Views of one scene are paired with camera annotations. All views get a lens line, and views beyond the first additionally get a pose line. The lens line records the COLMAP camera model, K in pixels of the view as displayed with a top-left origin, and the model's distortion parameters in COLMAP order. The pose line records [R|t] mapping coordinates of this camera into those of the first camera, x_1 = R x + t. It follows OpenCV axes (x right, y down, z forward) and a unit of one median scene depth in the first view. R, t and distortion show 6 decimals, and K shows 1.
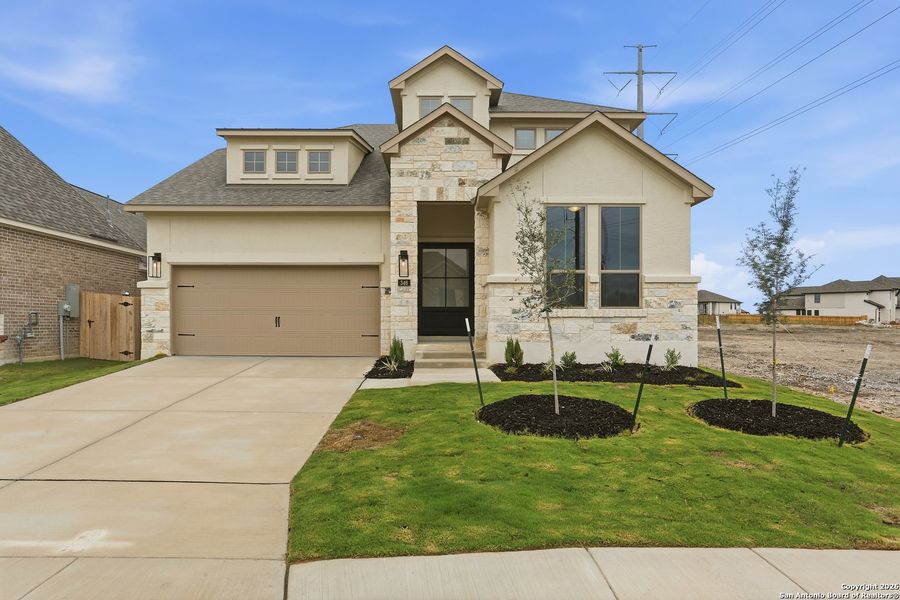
lens RADIAL K [[441.5, 0, 446.0], [0, 441.5, 300.7], [0, 0, 1]] dist [-0.078963, 0.035825]
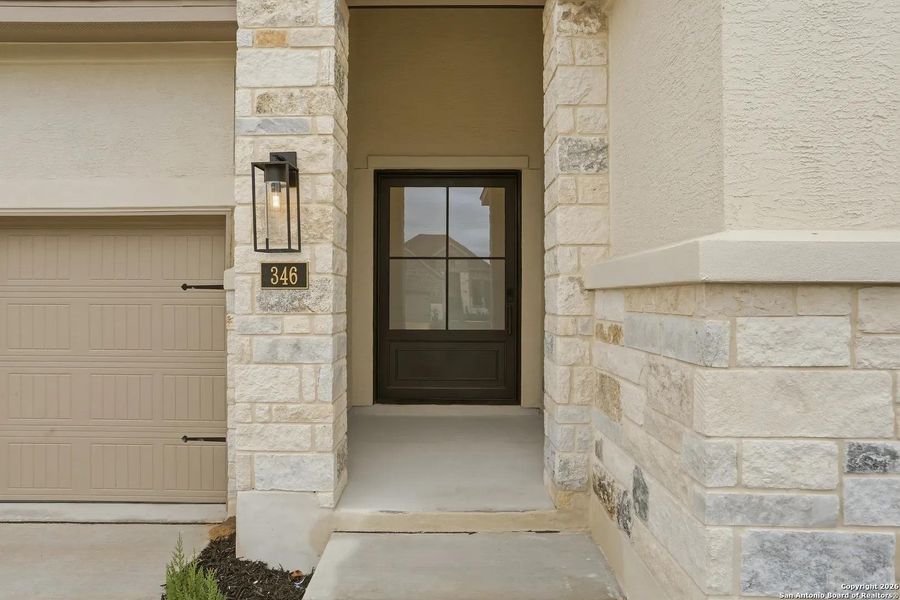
lens RADIAL K [[441.5, 0, 446.0], [0, 441.5, 300.7], [0, 0, 1]] dist [-0.078963, 0.035825]
pose [[0.999938, 0.000729, -0.011084, 0.004360], [-0.000336, 0.999372, 0.035440, -0.034402], [0.011103, -0.035434, 0.999310, 0.737355]]
